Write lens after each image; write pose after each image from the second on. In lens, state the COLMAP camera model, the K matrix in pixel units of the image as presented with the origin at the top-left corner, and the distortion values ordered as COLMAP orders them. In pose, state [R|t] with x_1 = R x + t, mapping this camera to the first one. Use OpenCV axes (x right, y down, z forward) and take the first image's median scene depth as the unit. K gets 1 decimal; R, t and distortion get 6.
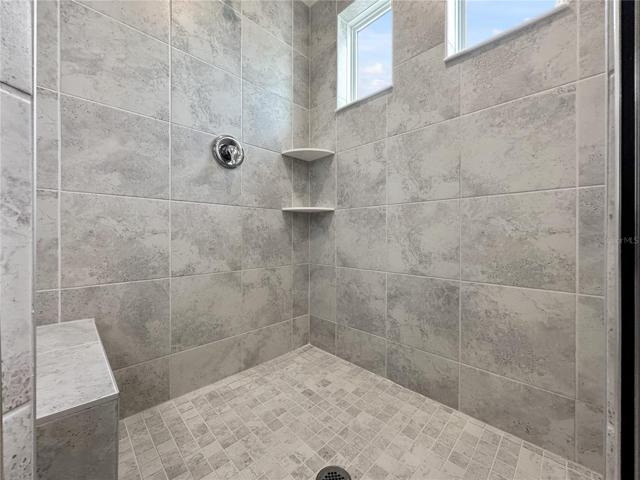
lens RADIAL K [[257.7, 0, 319.9], [0, 257.7, 238.2], [0, 0, 1]] dist [-0.003616, -0.000133]
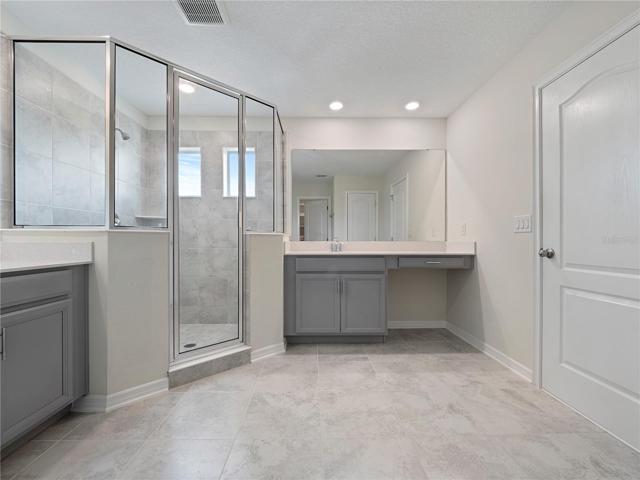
lens RADIAL K [[257.7, 0, 319.2], [0, 257.7, 241.2], [0, 0, 1]] dist [-0.003616, -0.000133]
pose [[0.687459, 0.000921, 0.726223, -0.675774], [0.002580, 0.999990, -0.003710, -0.180383], [-0.726219, 0.004424, 0.687449, -1.374449]]
